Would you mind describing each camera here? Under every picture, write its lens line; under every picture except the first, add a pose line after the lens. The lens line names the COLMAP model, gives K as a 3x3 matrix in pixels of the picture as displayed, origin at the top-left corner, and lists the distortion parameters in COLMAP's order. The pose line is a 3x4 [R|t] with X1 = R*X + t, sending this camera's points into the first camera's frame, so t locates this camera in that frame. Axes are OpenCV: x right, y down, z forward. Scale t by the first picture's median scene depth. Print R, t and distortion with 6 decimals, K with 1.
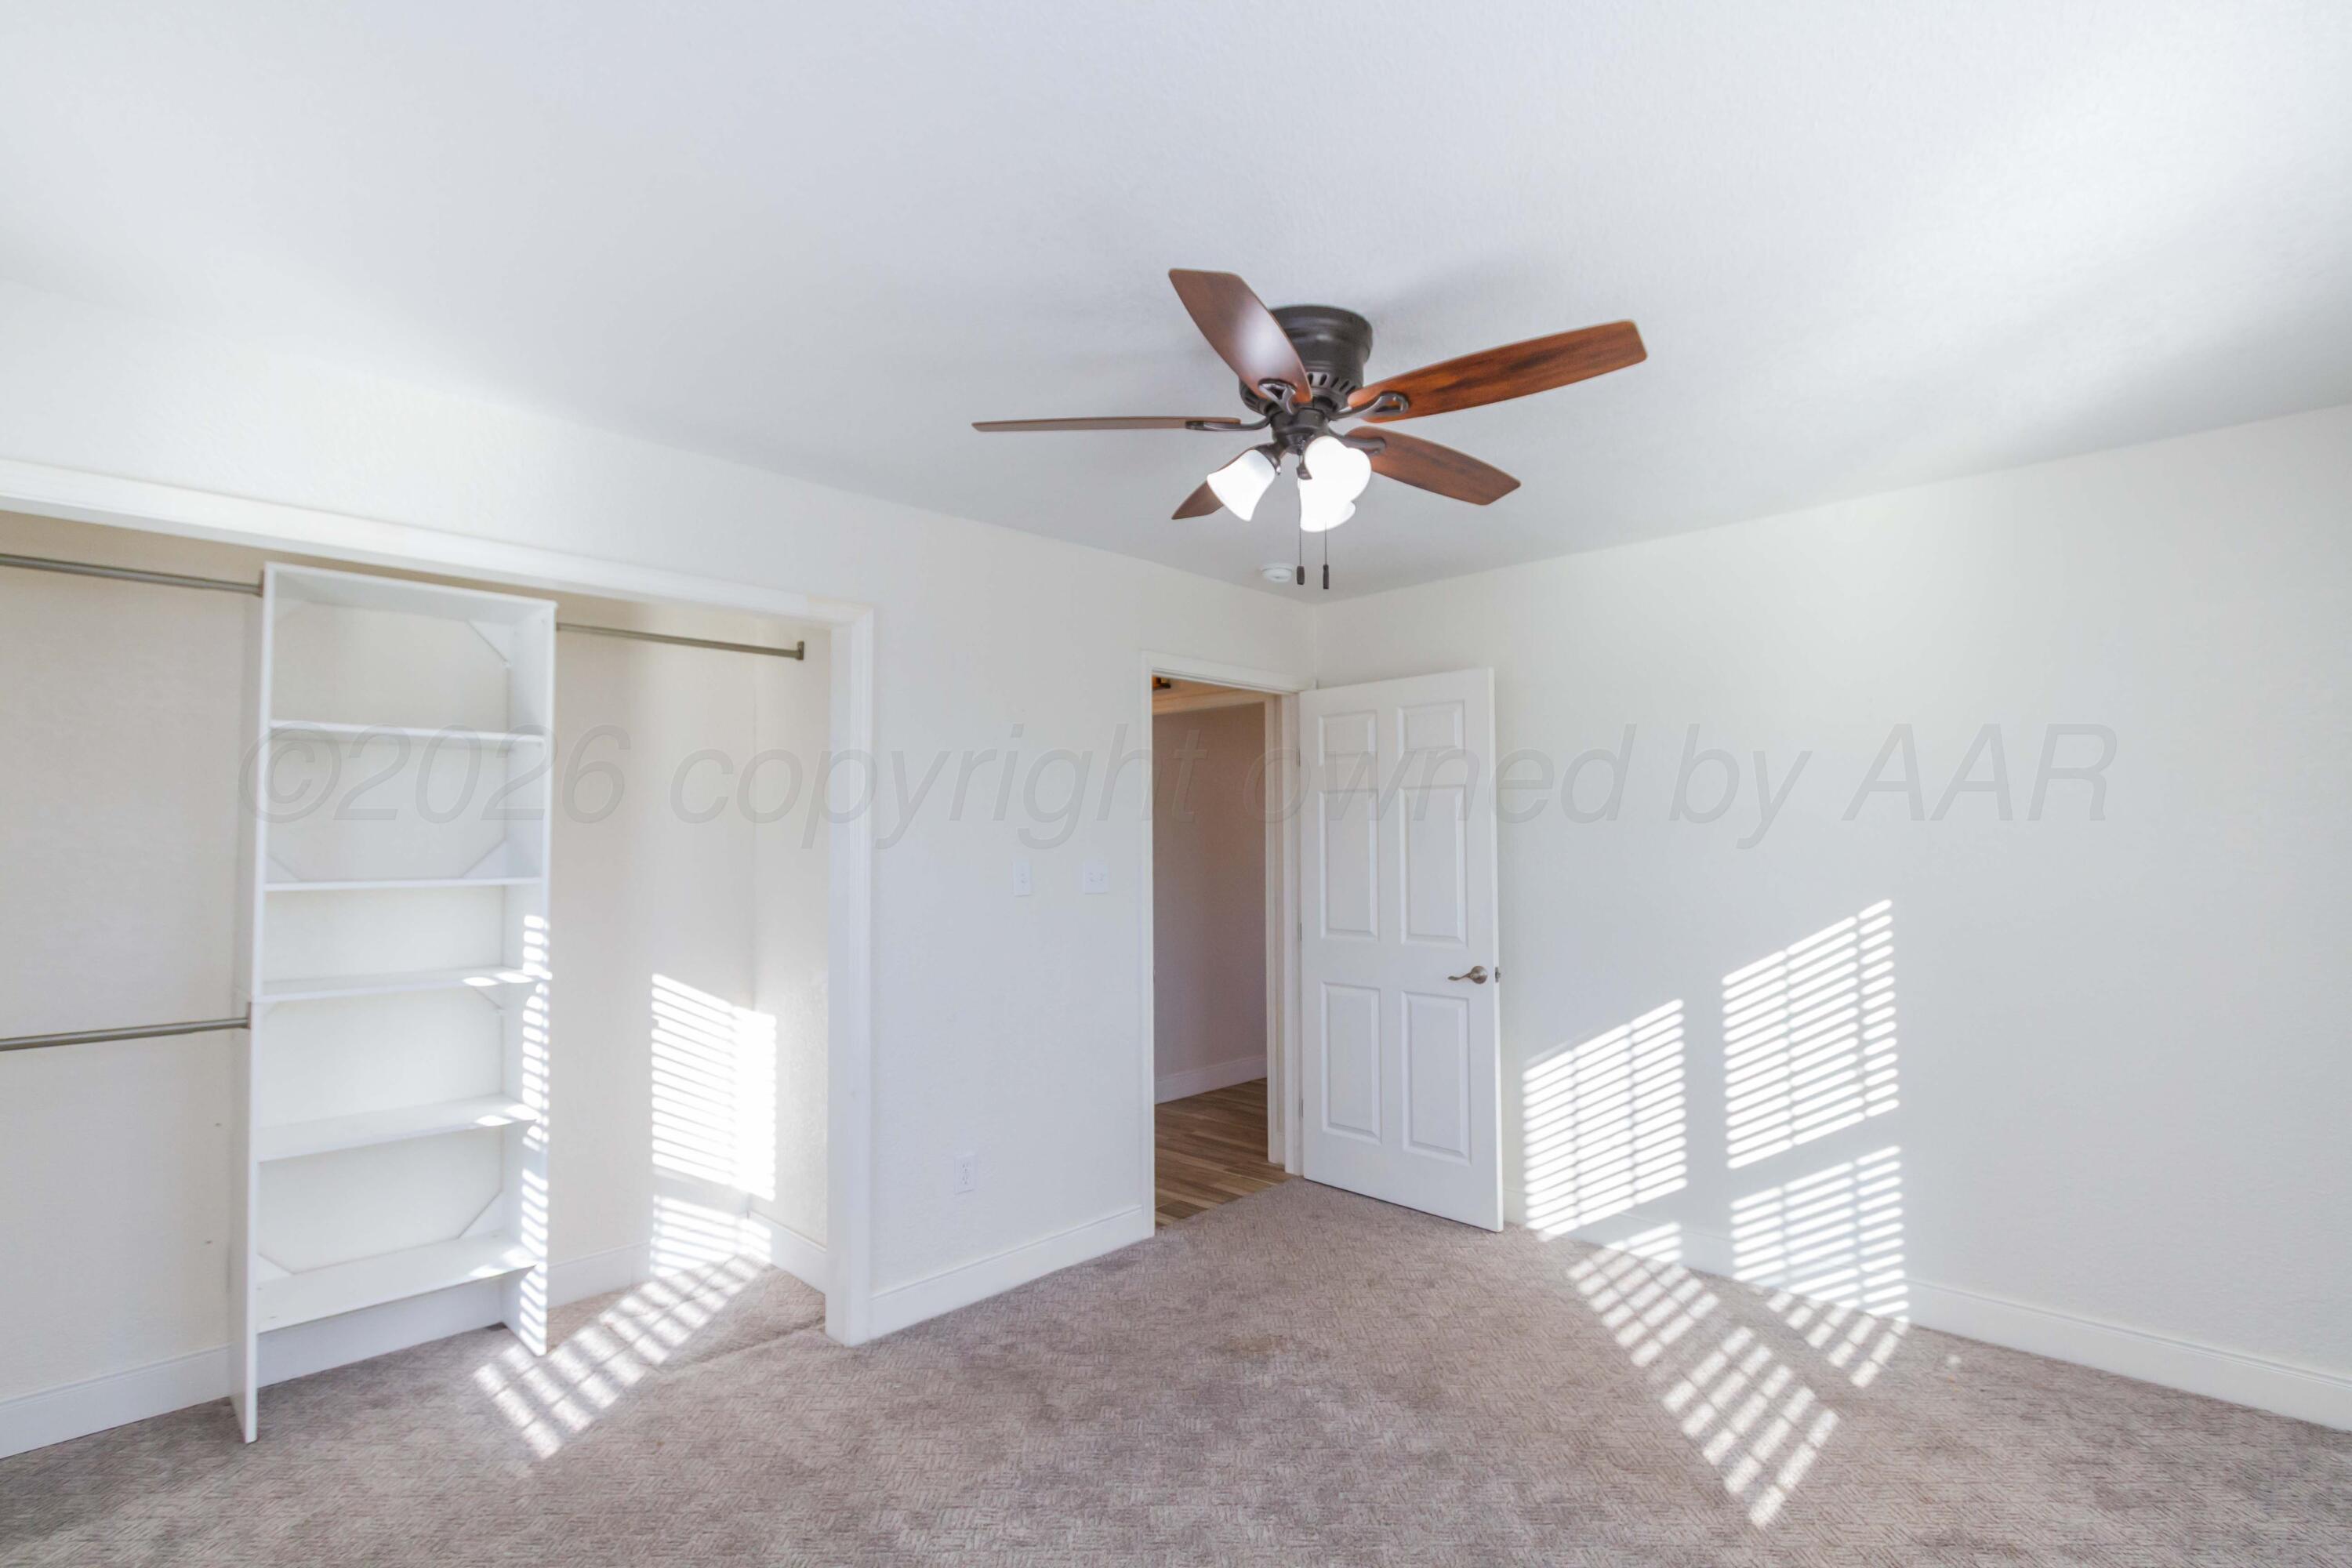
lens RADIAL K [[1099.1, 0, 1175.6], [0, 1099.1, 811.5], [0, 0, 1]] dist [0.002173, -0.000525]
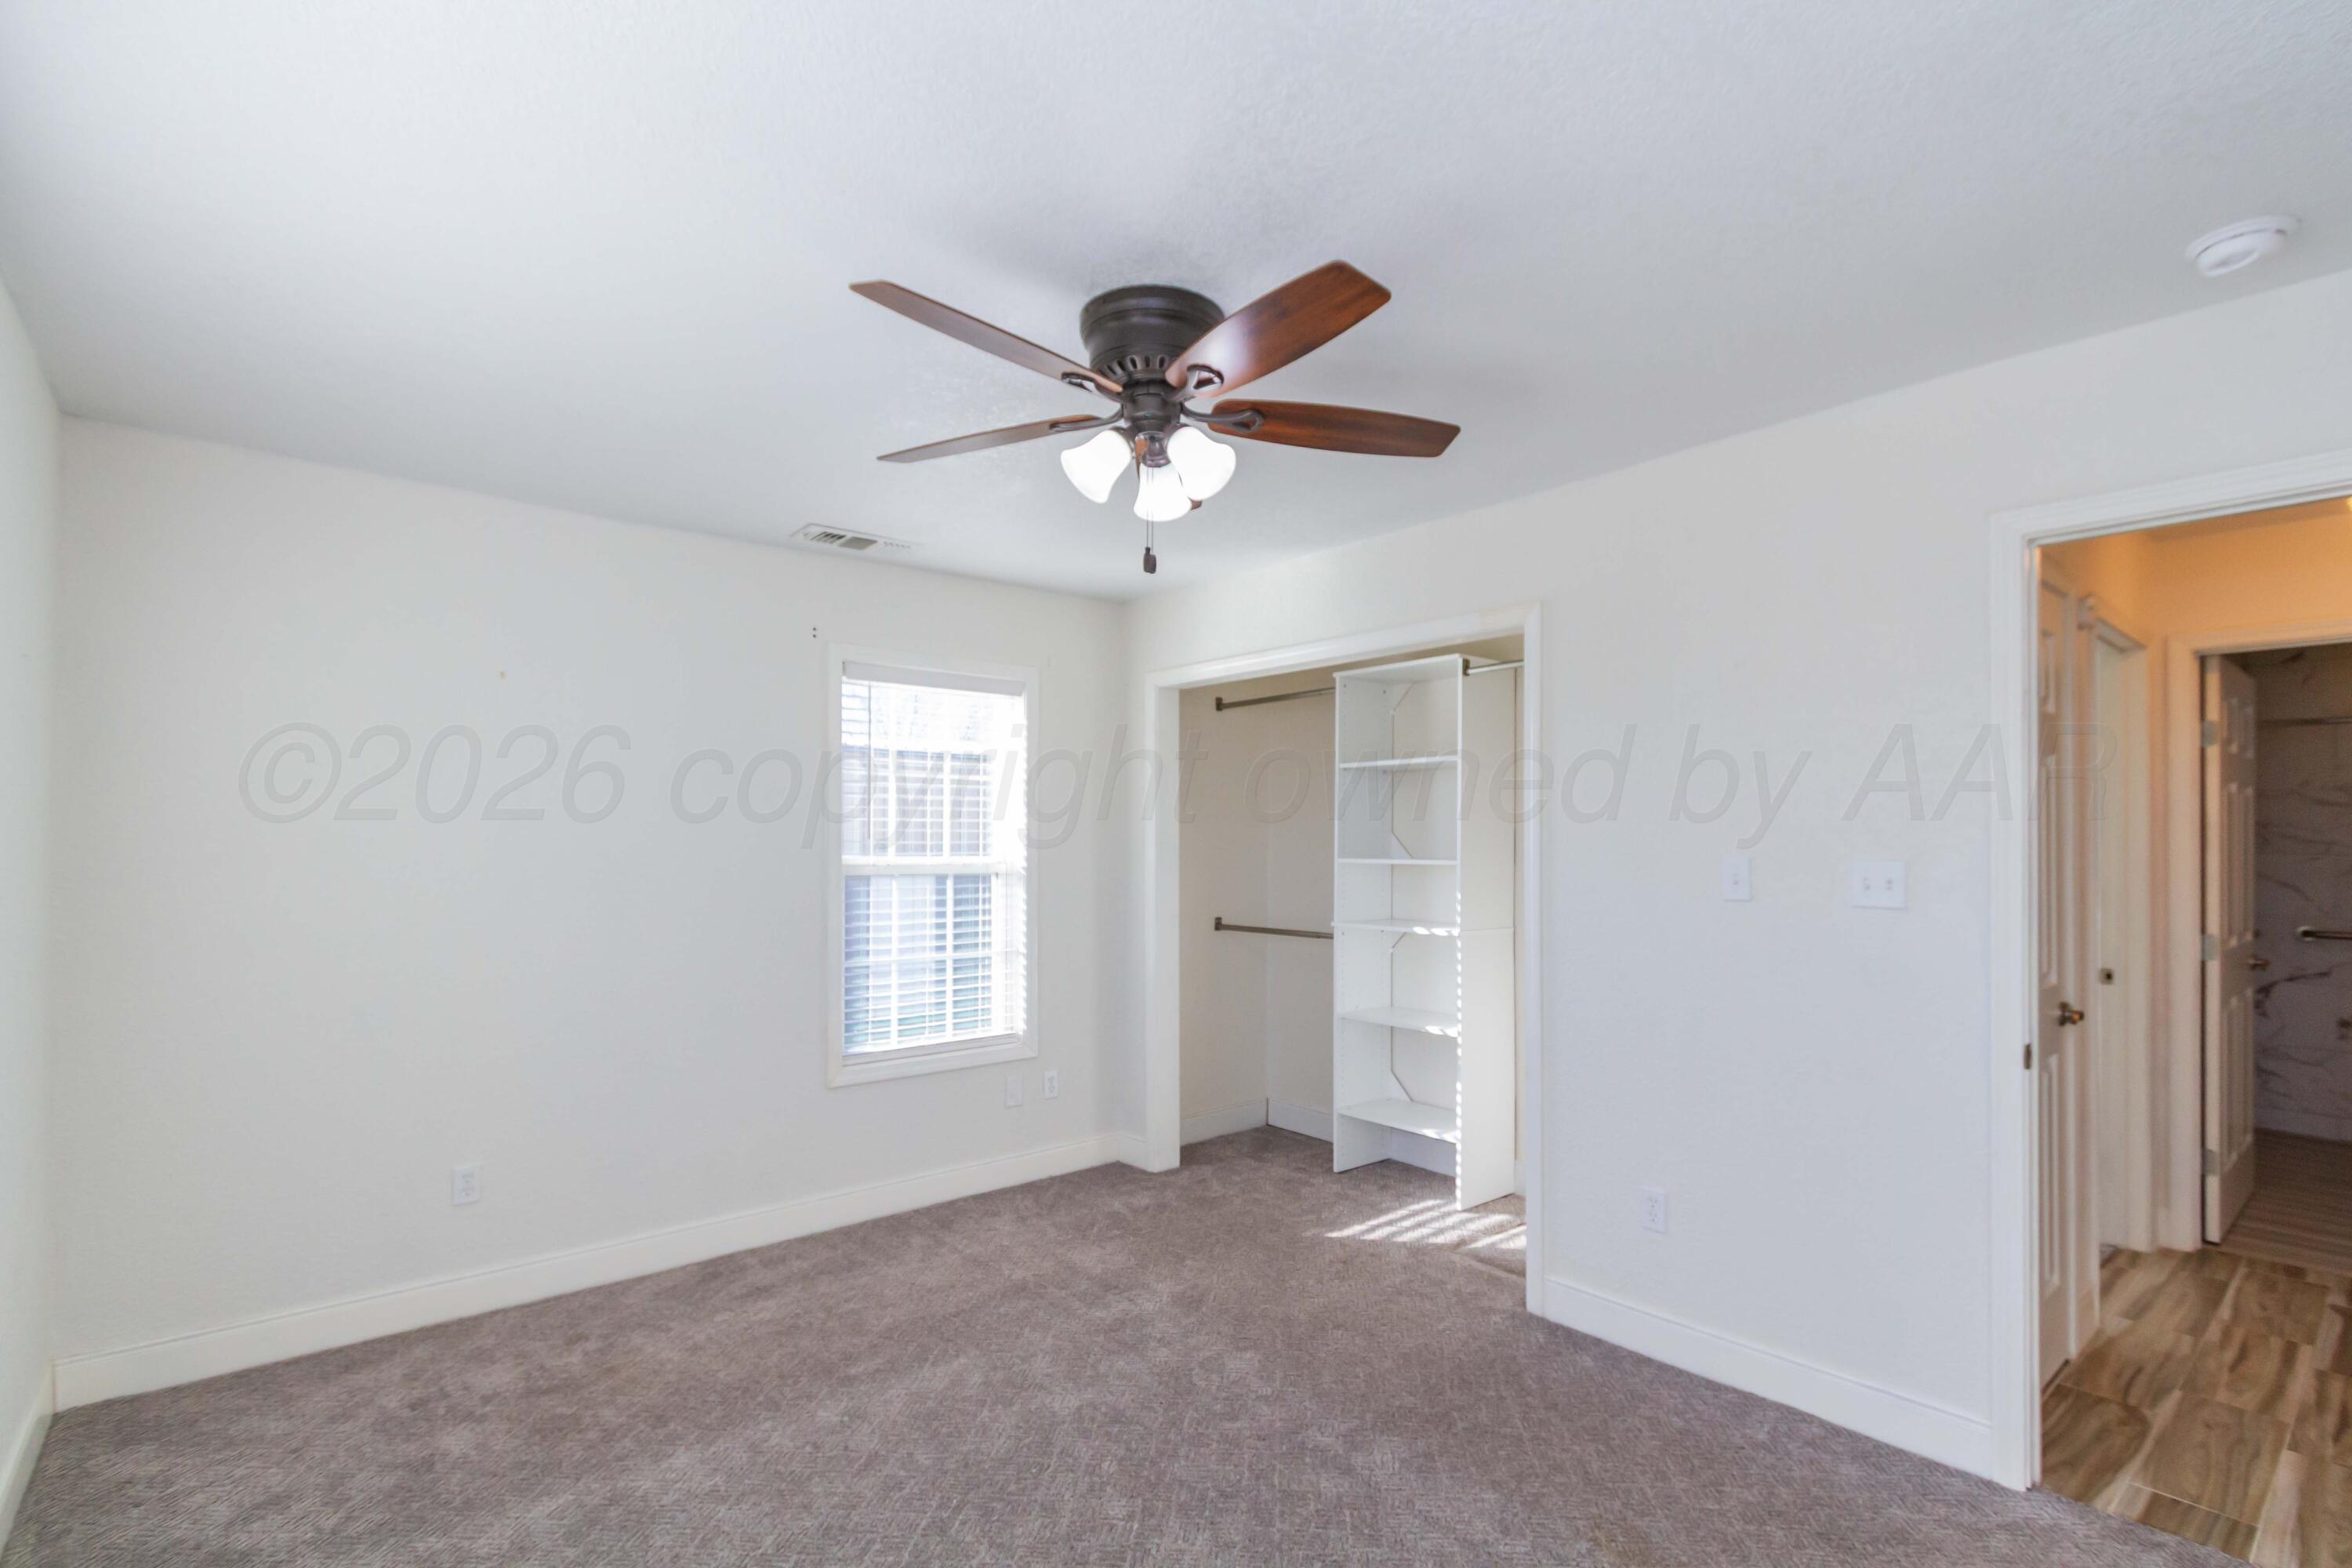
lens RADIAL K [[1118.2, 0, 1183.9], [0, 1118.2, 843.4], [0, 0, 1]] dist [0.000651, -0.000551]
pose [[-0.101539, 0.006993, -0.994807, 0.741956], [0.029037, 0.999570, 0.004062, 0.022157], [0.994408, -0.028474, -0.101698, 0.730358]]
